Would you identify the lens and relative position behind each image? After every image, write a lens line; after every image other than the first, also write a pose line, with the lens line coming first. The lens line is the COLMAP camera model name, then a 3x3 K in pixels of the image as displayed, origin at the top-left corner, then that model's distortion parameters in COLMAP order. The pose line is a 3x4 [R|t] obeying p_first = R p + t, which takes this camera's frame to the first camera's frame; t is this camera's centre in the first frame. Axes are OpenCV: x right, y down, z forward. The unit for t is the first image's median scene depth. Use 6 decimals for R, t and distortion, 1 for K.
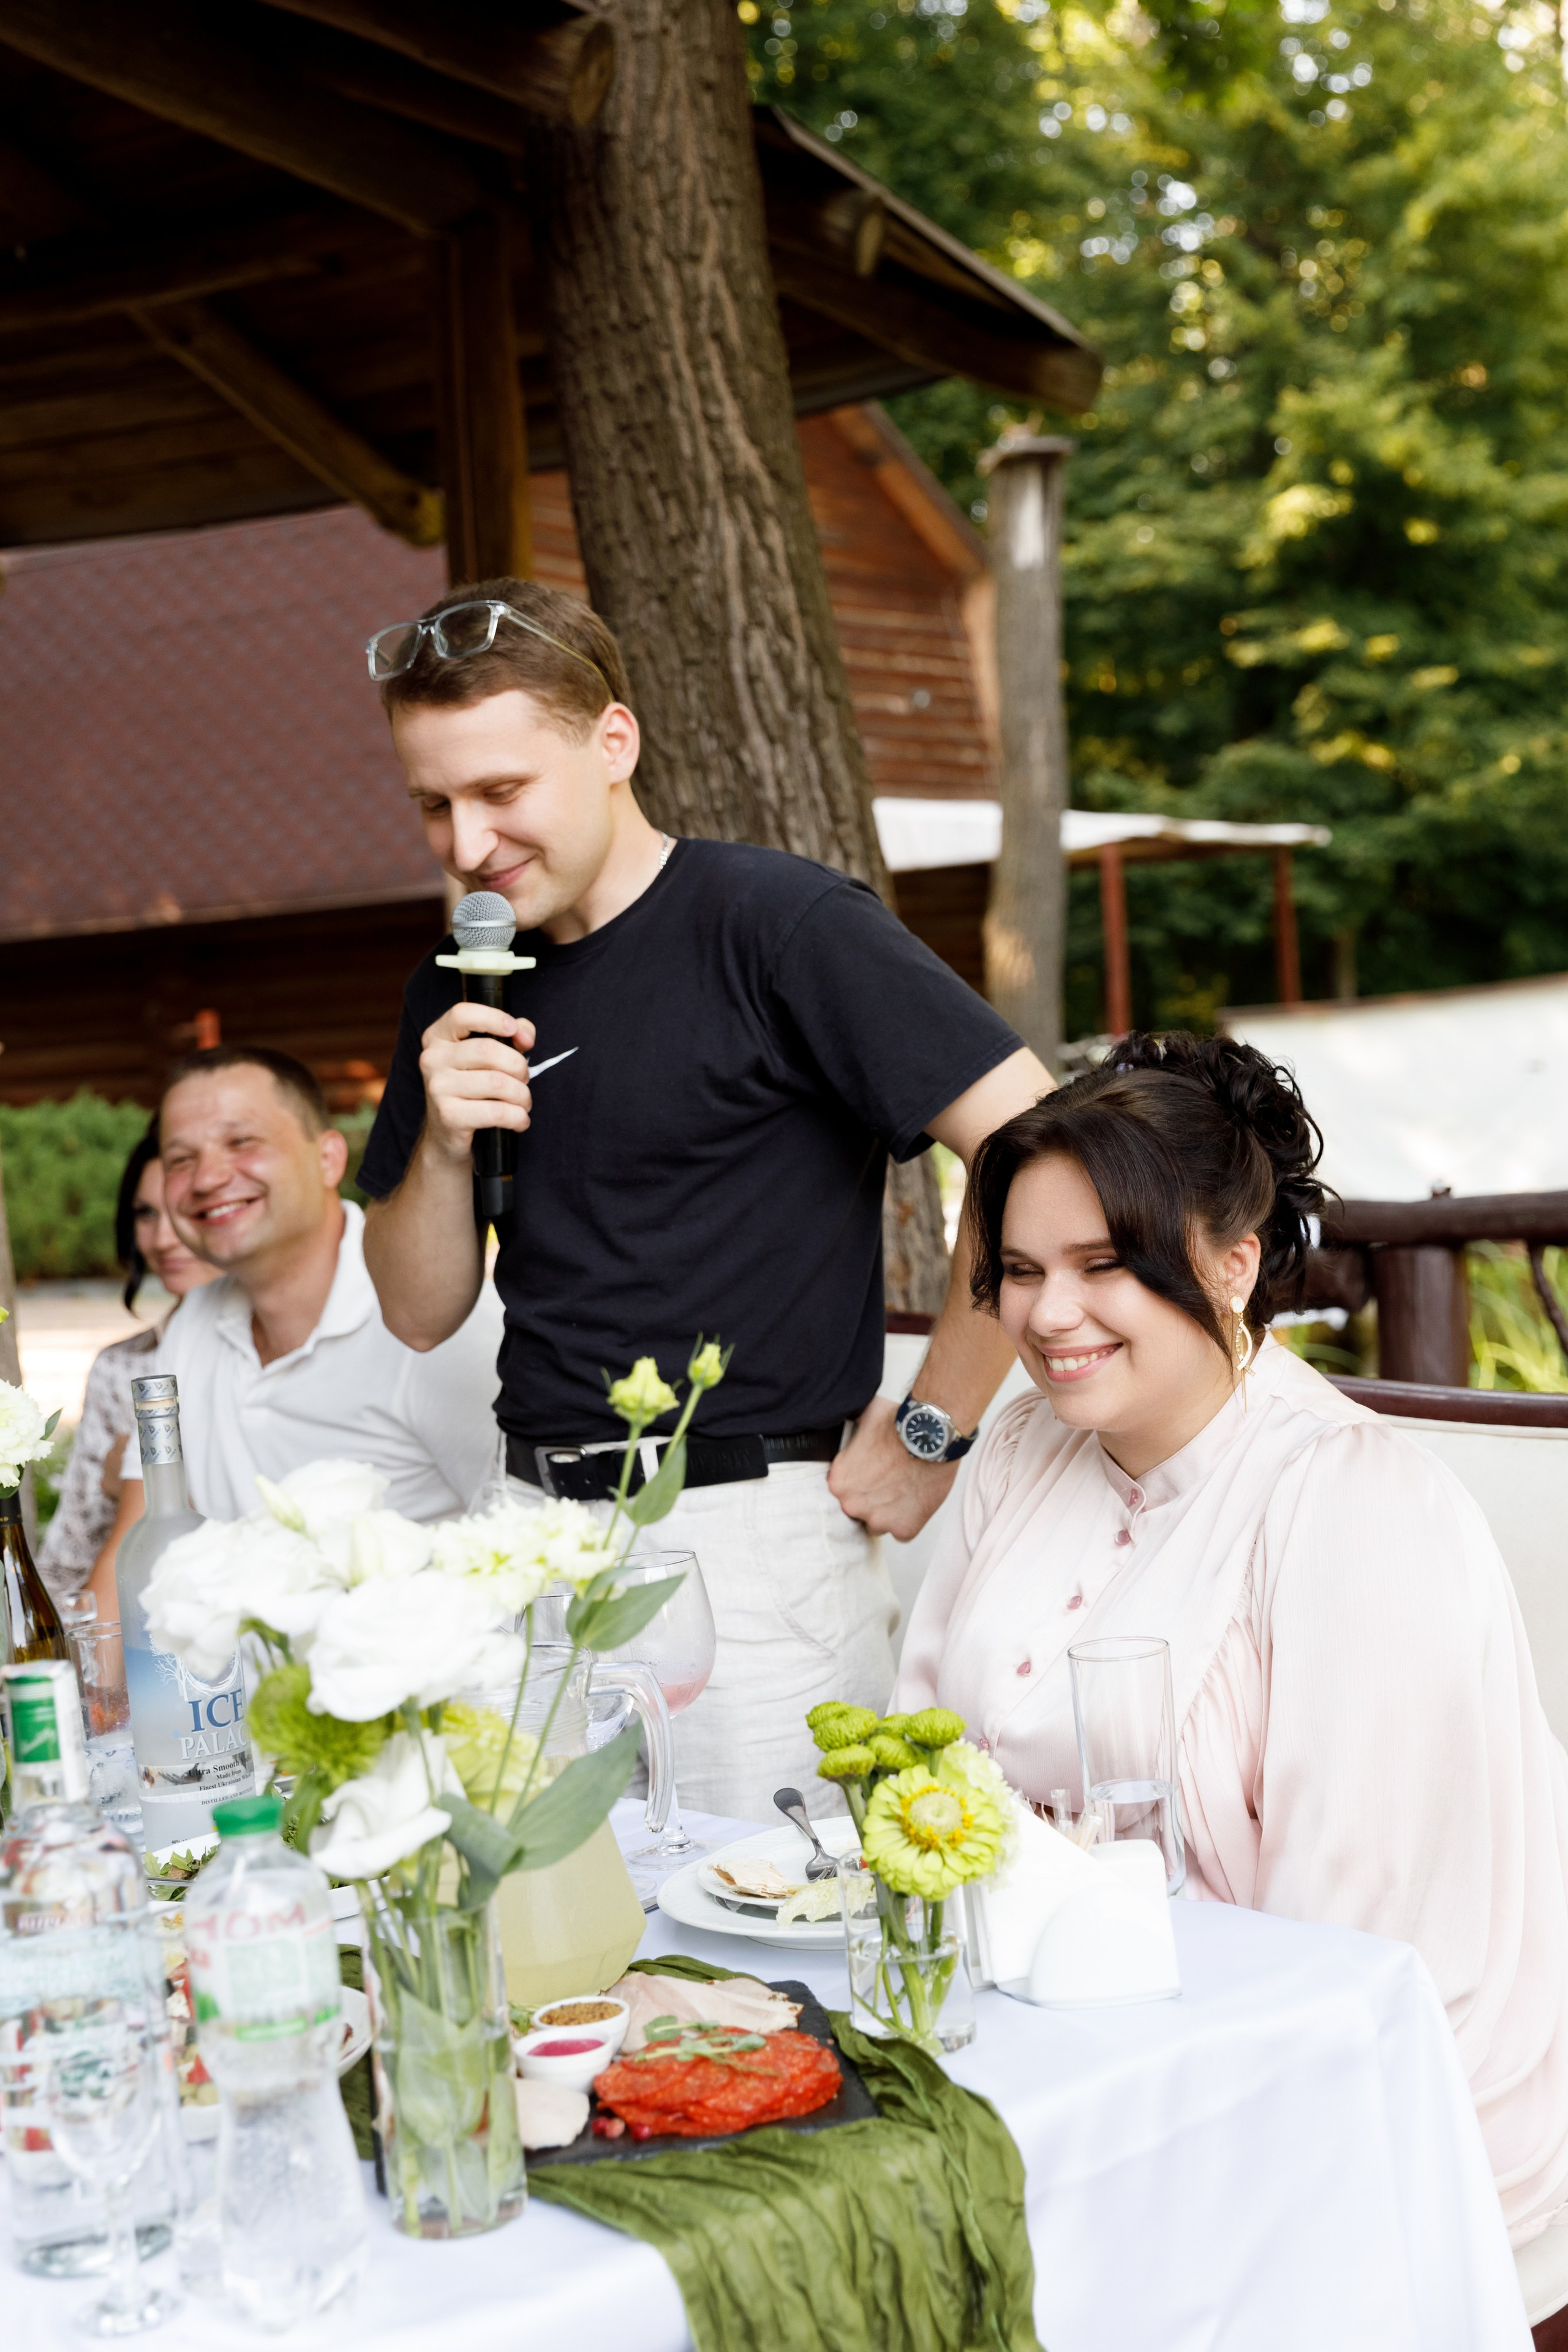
lens RADIAL K [[3321.4, 0, 808.1], [0, 3321.4, 1173.7], [0, 0, 1]] dist [0.028061, 0.000000]
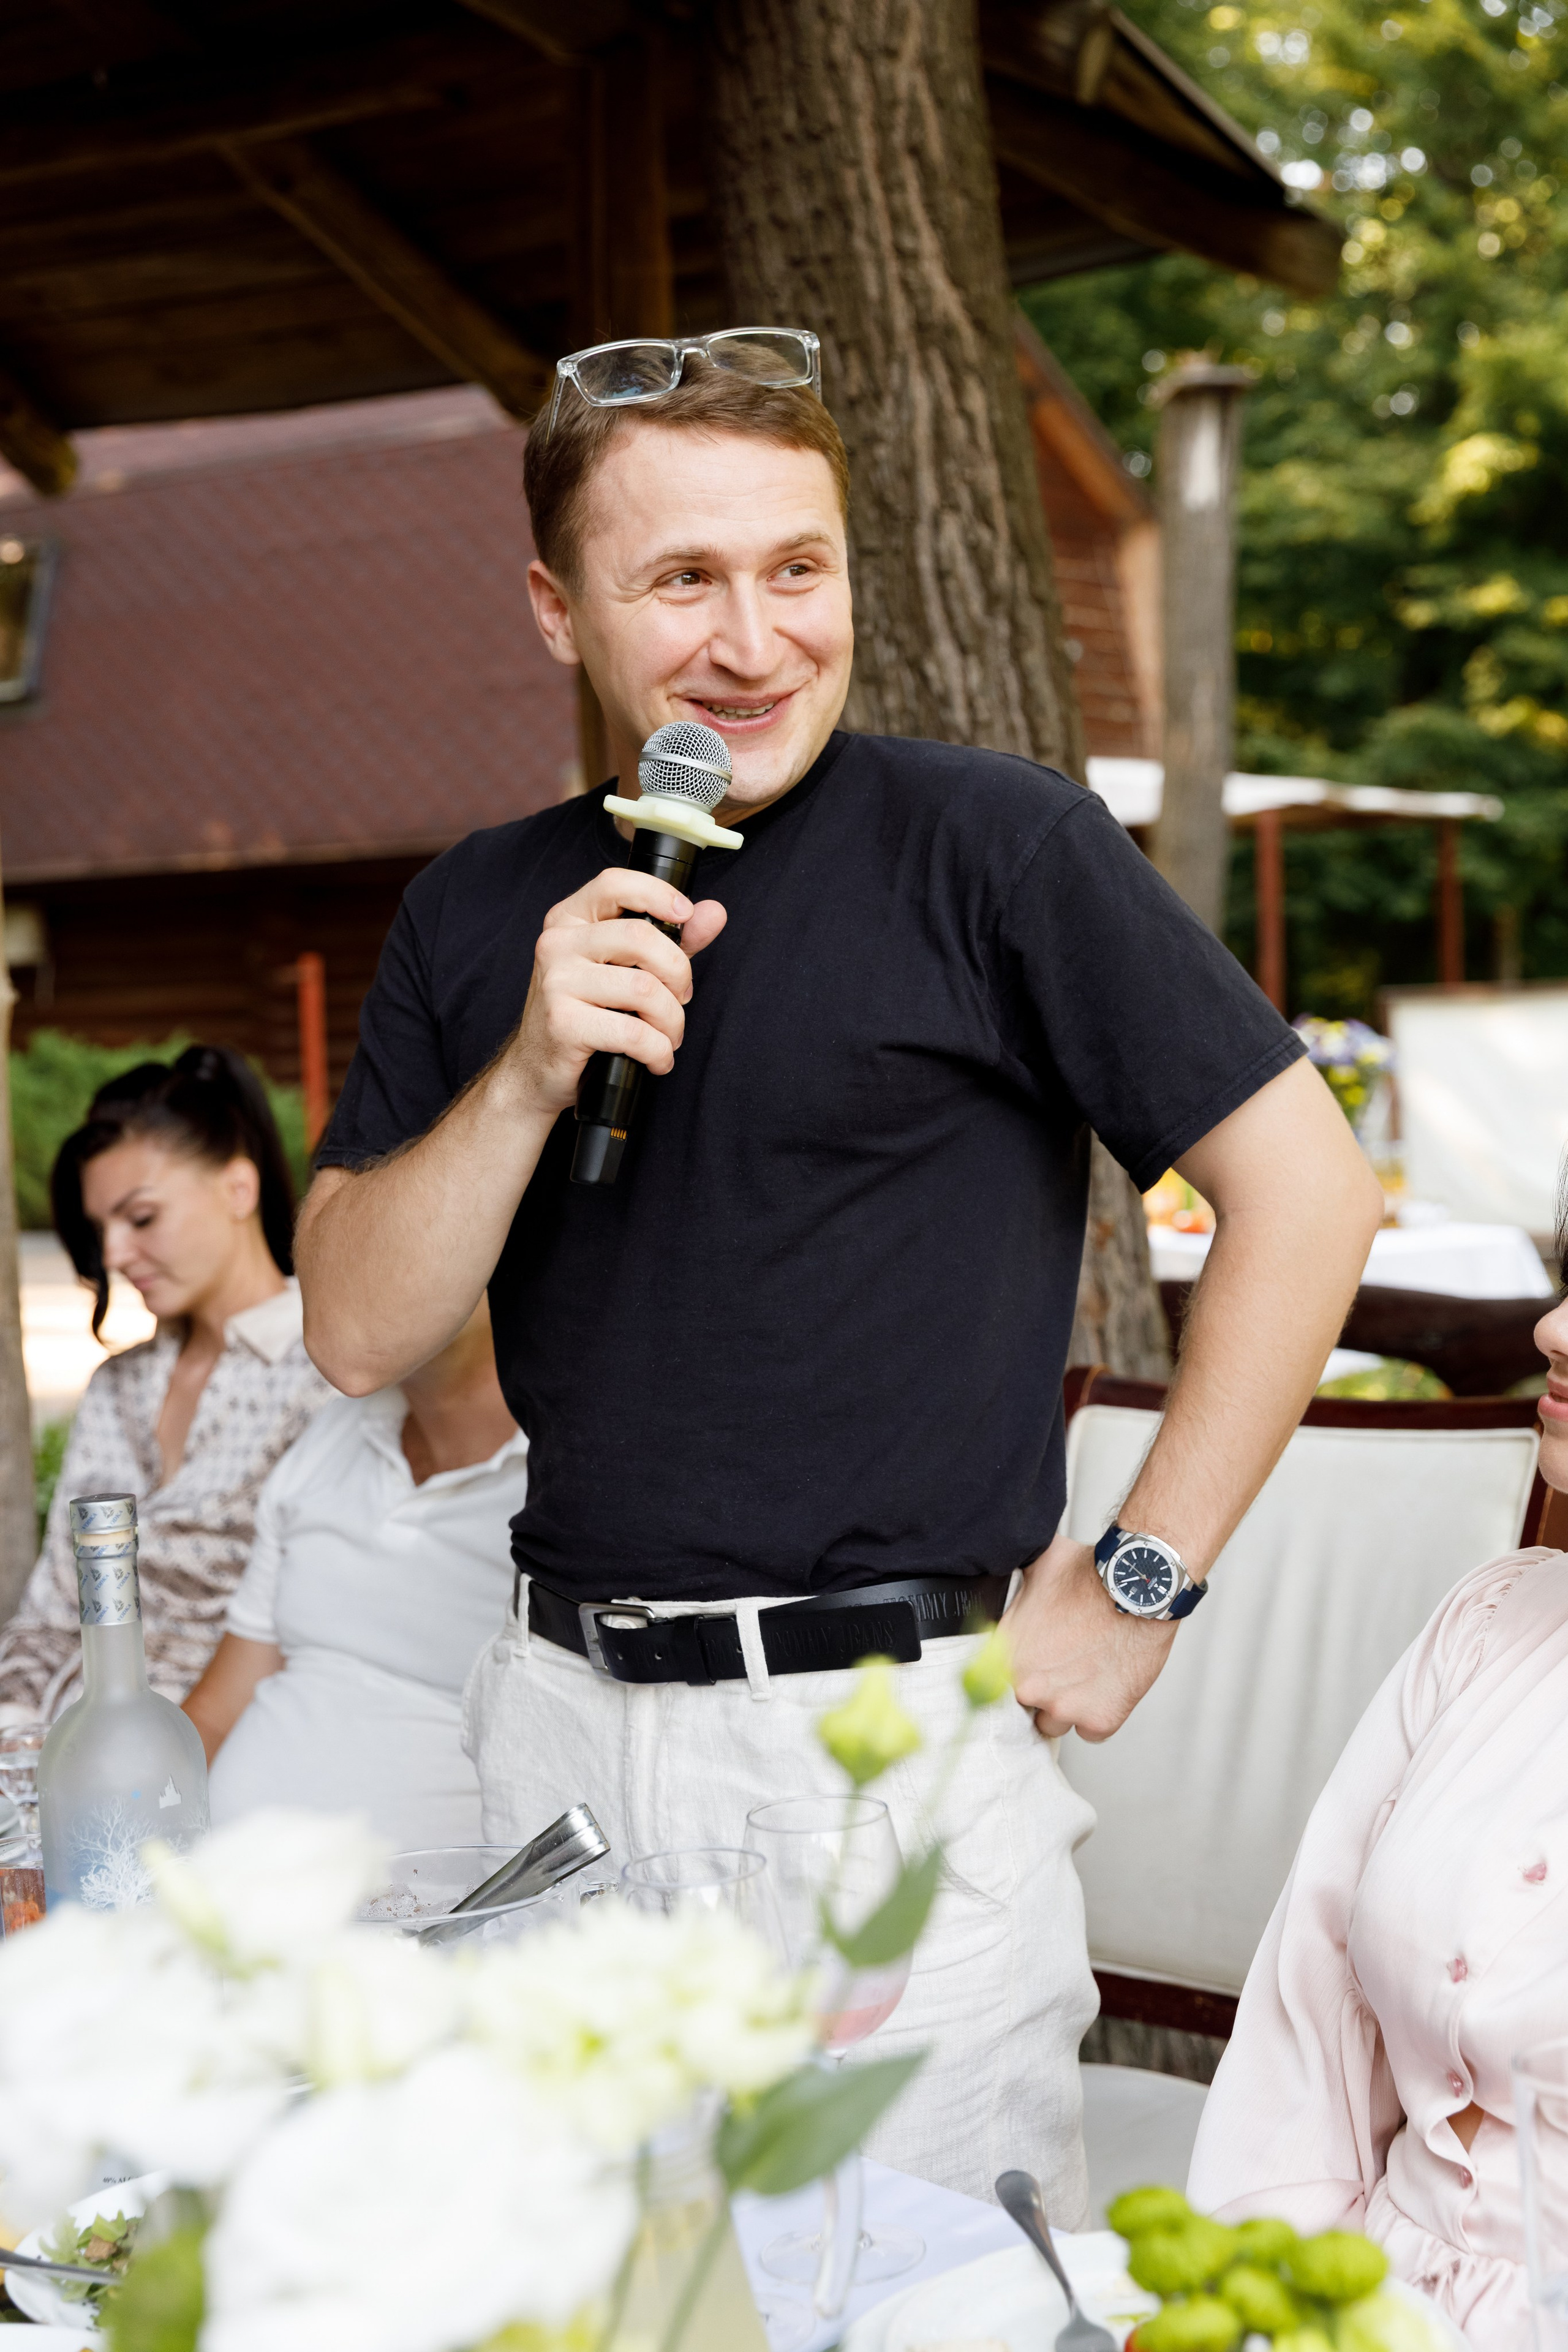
lens RADIAL K [[3321.4, 0, 781.1], [0, 3321.4, 1179.3], [0, 0, 1]] dist [0.028061, 0.000000]
pose [[0.998506, 0.036081, -0.041027, -0.012034], [-0.035513, 0.999264, 0.014492, -0.007543], [0.041519, -0.013014, 0.999053, 0.124394]]
